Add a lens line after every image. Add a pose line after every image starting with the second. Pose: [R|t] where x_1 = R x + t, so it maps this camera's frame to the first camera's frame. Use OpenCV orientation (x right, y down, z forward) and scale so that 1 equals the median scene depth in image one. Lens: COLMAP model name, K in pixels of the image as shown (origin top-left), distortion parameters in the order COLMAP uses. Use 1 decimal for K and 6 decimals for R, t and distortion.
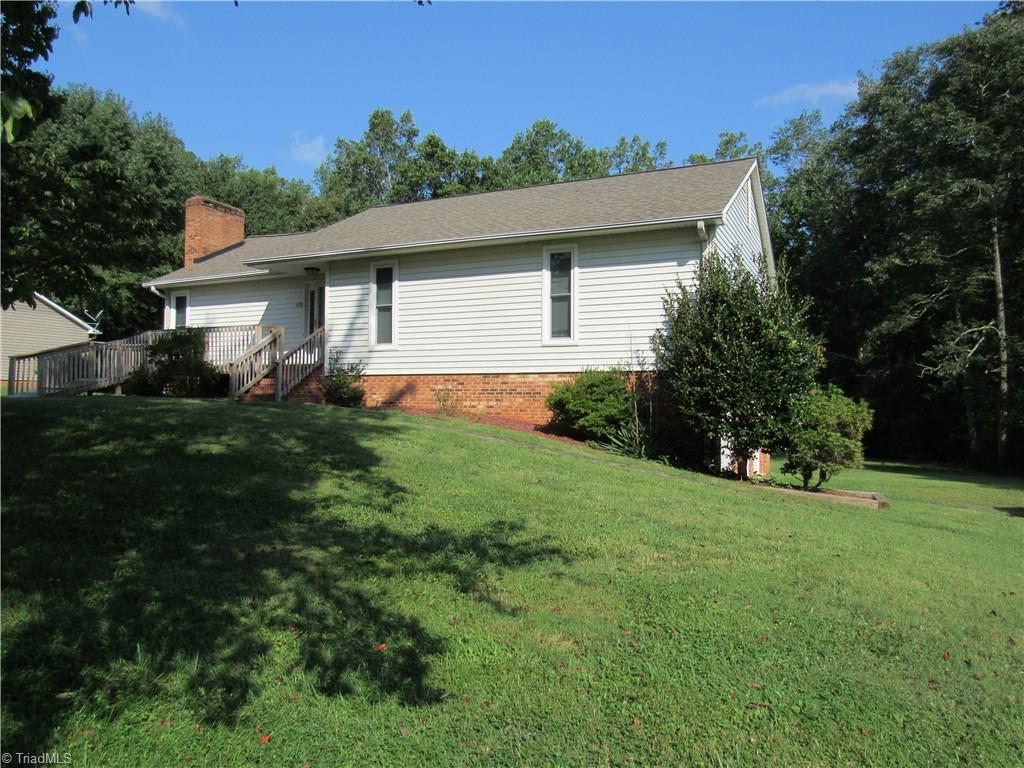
lens RADIAL K [[745.7, 0, 512.5], [0, 745.7, 386.5], [0, 0, 1]] dist [-0.024773, 0.008595]
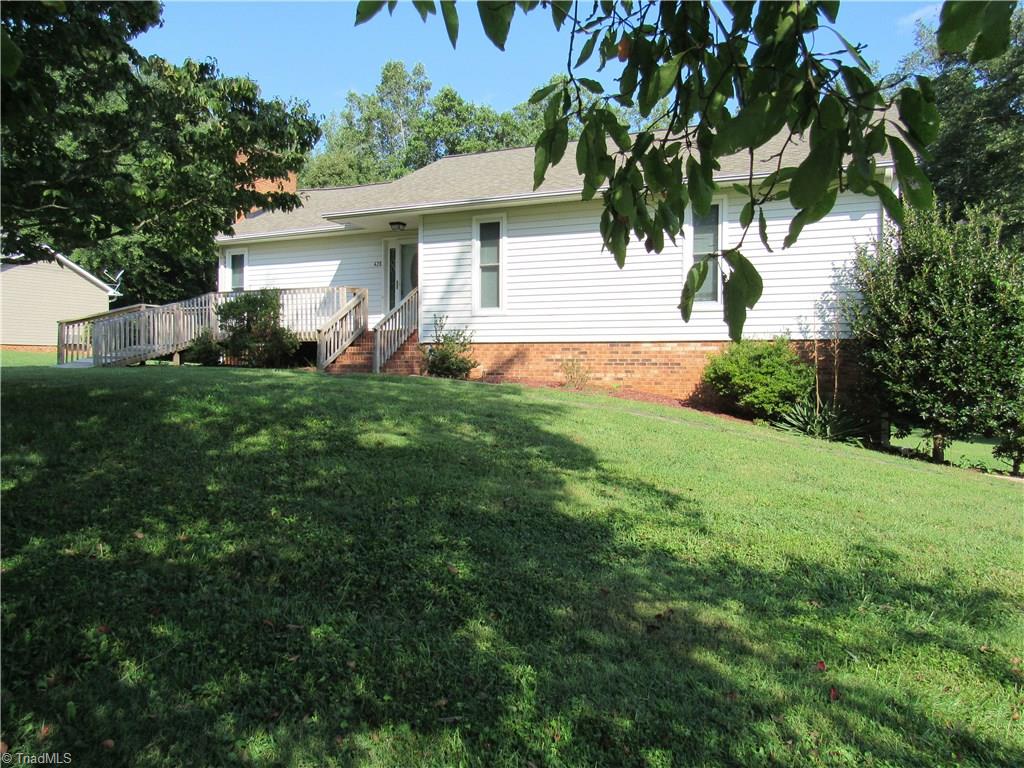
lens RADIAL K [[734.0, 0, 514.1], [0, 734.0, 386.1], [0, 0, 1]] dist [-0.024094, 0.004280]
pose [[0.999755, -0.001498, 0.022099, -0.163428], [0.000335, 0.998620, 0.052519, -0.009783], [-0.022147, -0.052499, 0.998375, 0.114336]]
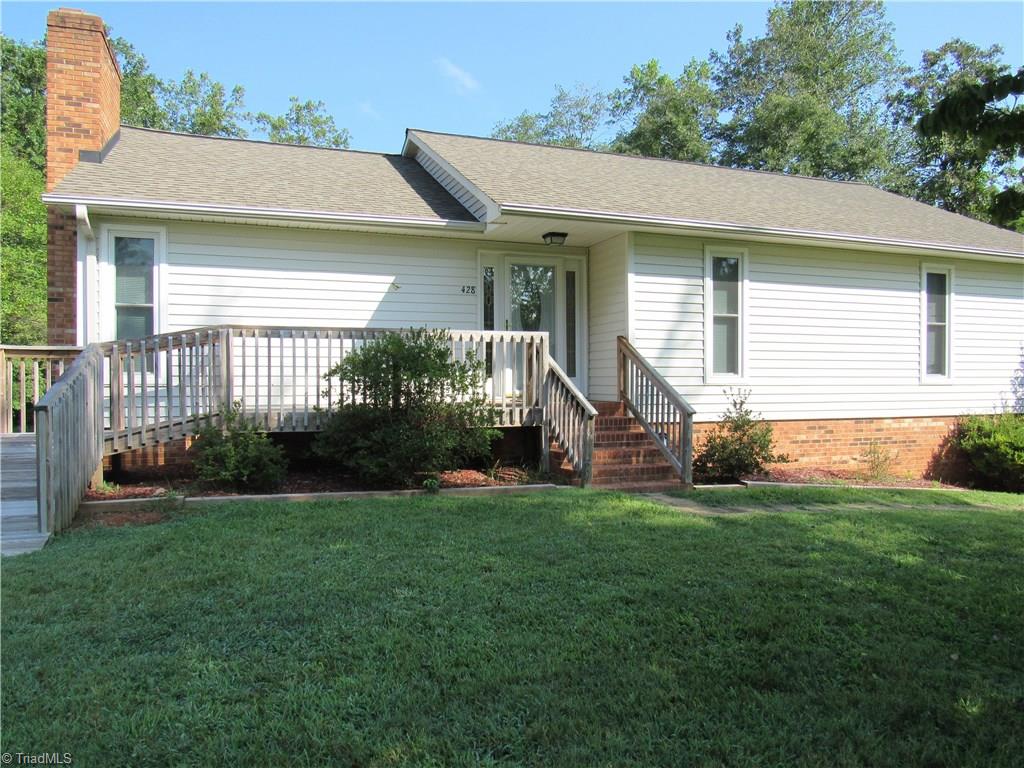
lens RADIAL K [[734.0, 0, 516.5], [0, 734.0, 386.6], [0, 0, 1]] dist [-0.024094, 0.004280]
pose [[0.697187, -0.013430, 0.716763, -0.767105], [-0.013371, 0.999407, 0.031731, -0.064446], [-0.716764, -0.031707, 0.696594, 0.685018]]
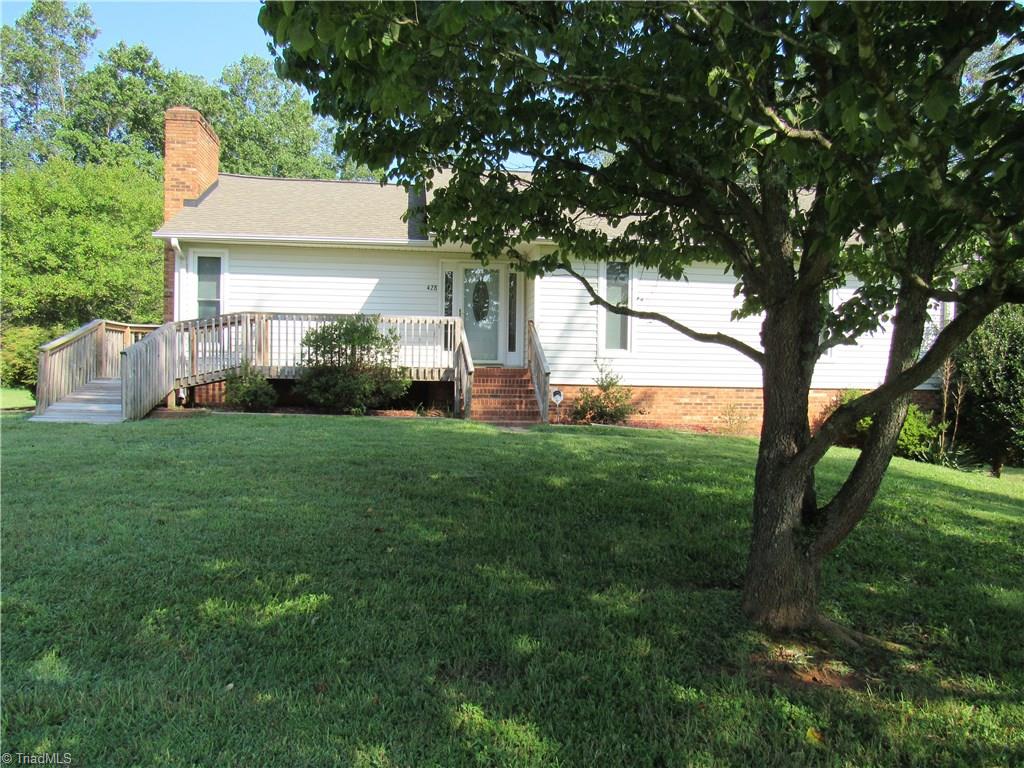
lens RADIAL K [[734.0, 0, 513.4], [0, 734.0, 383.2], [0, 0, 1]] dist [-0.024094, 0.004280]
pose [[0.833632, -0.001464, 0.552319, -0.750018], [-0.025789, 0.998803, 0.041571, -0.050919], [-0.551719, -0.048898, 0.832596, 0.351786]]
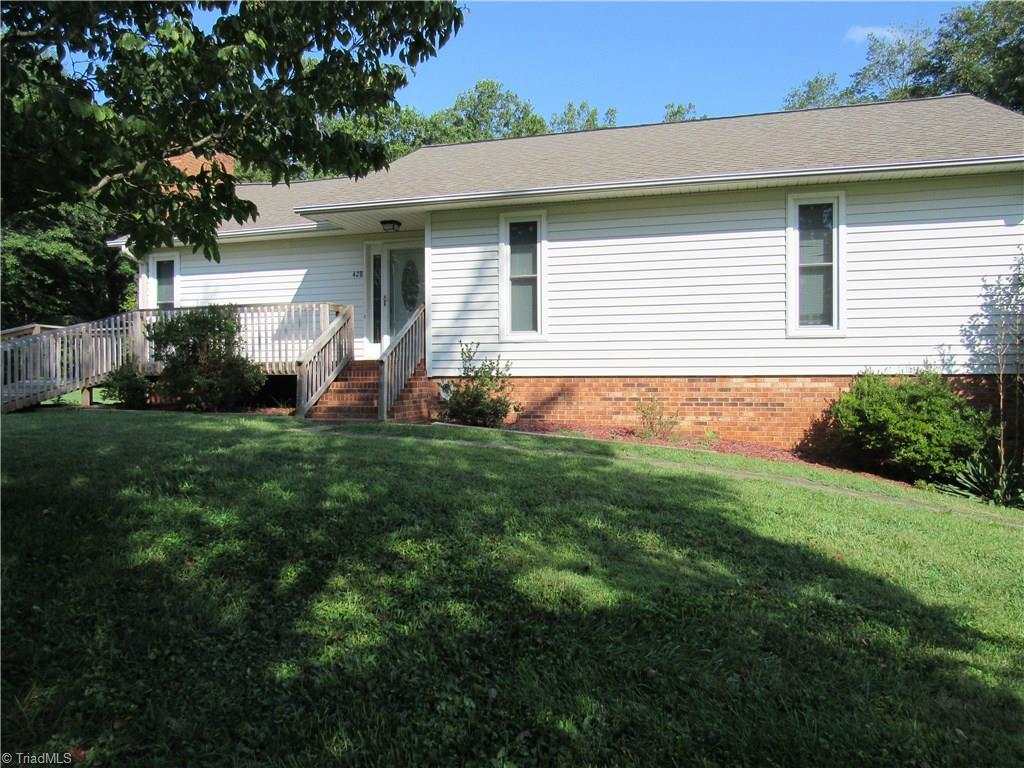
lens RADIAL K [[734.0, 0, 515.8], [0, 734.0, 386.1], [0, 0, 1]] dist [-0.024094, 0.004280]
pose [[0.987546, -0.011016, 0.156943, -0.289243], [0.005660, 0.999388, 0.034530, -0.030420], [-0.157227, -0.033211, 0.987004, 0.325261]]
